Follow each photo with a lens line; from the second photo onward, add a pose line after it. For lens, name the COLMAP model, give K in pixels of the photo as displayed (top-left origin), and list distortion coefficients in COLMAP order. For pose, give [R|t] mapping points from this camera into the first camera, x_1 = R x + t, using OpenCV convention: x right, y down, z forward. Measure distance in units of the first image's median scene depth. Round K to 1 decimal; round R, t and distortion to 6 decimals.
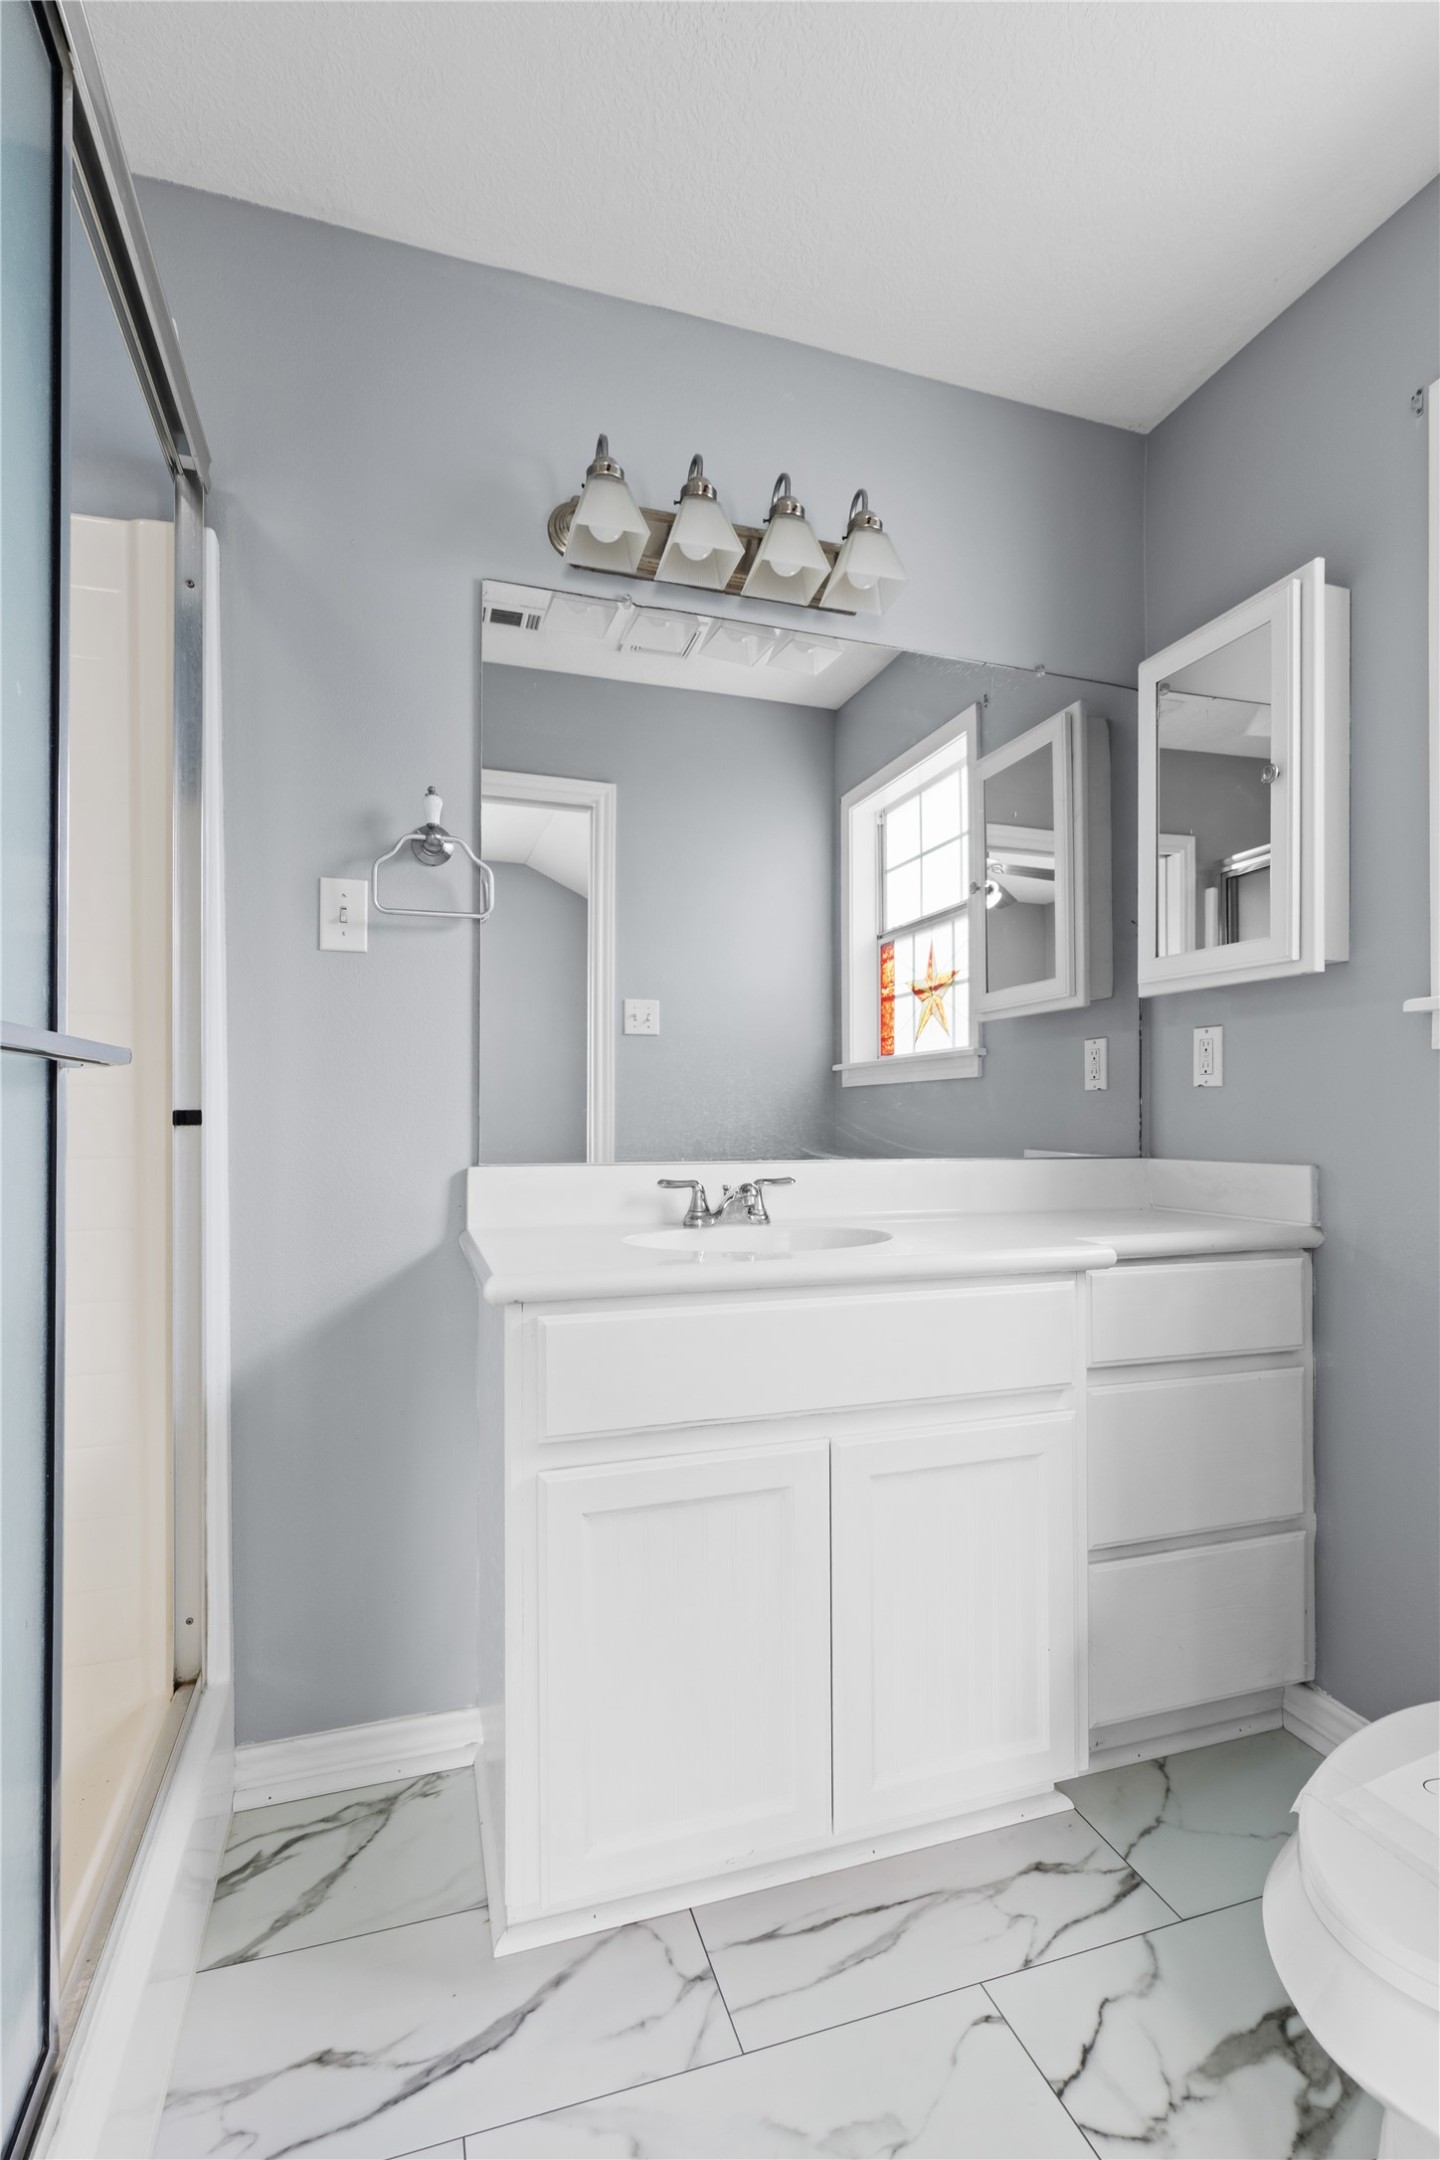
lens RADIAL K [[985.7, 0, 711.6], [0, 985.7, 1091.4], [0, 0, 1]] dist [0.001585, 0.000116]
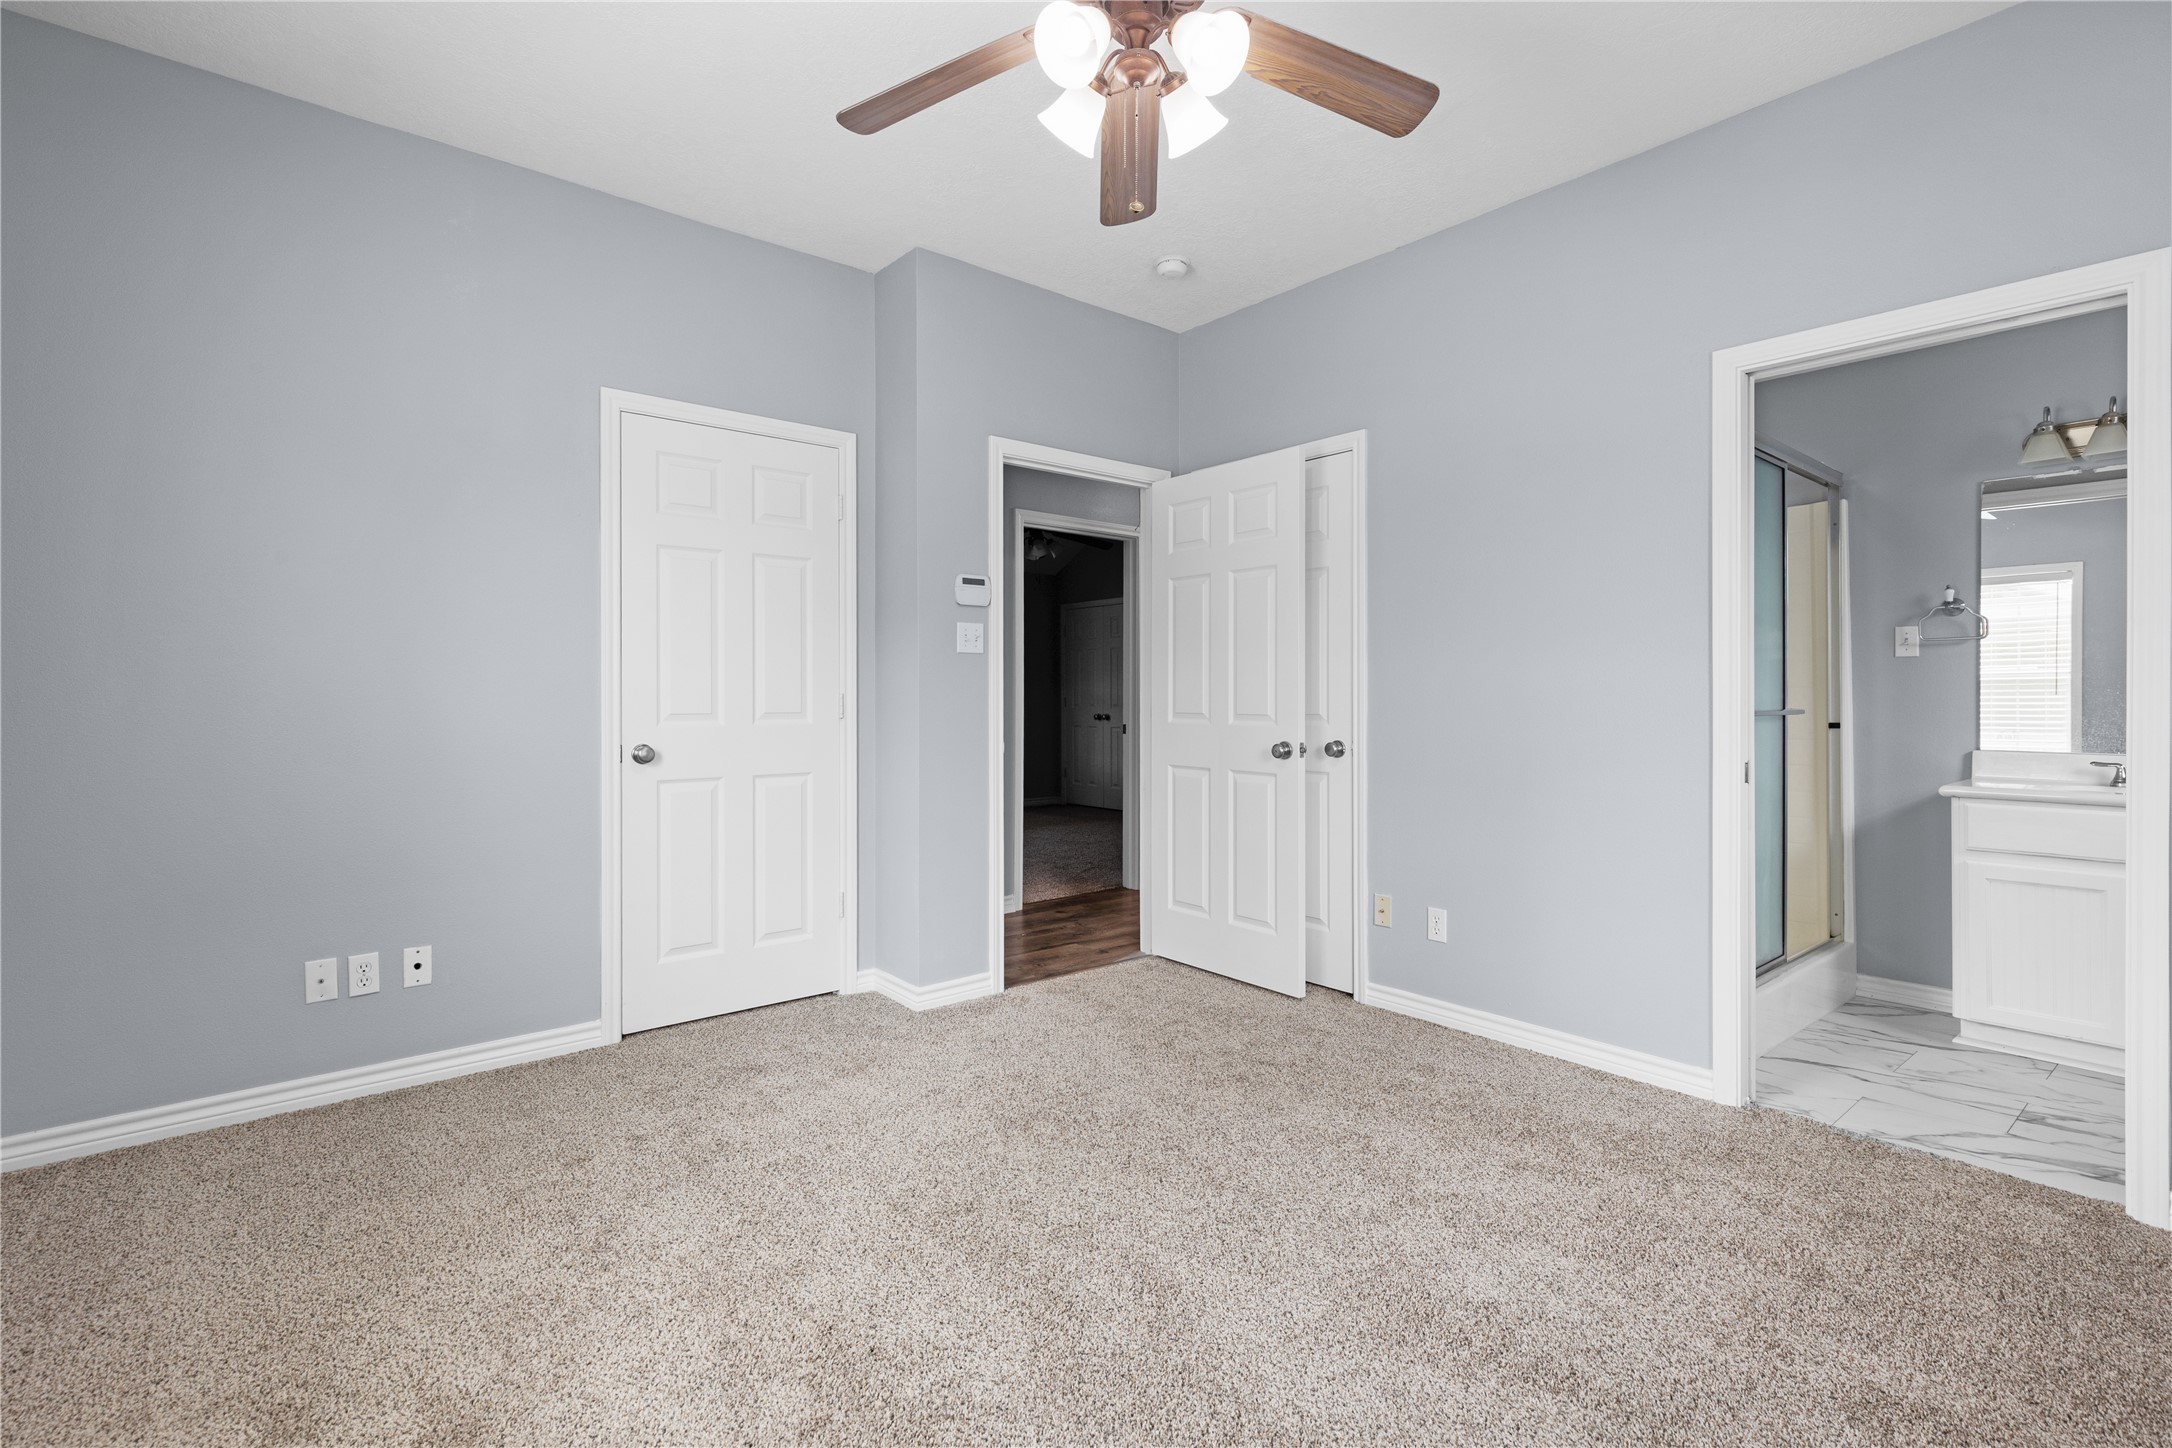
lens RADIAL K [[991.2, 0, 1089.3], [0, 991.2, 710.9], [0, 0, 1]] dist [0.001585, 0.000116]
pose [[0.366546, 0.008279, -0.930363, 1.153735], [0.016040, 0.999756, 0.015215, -0.081385], [0.930262, -0.020500, 0.366323, -1.747136]]
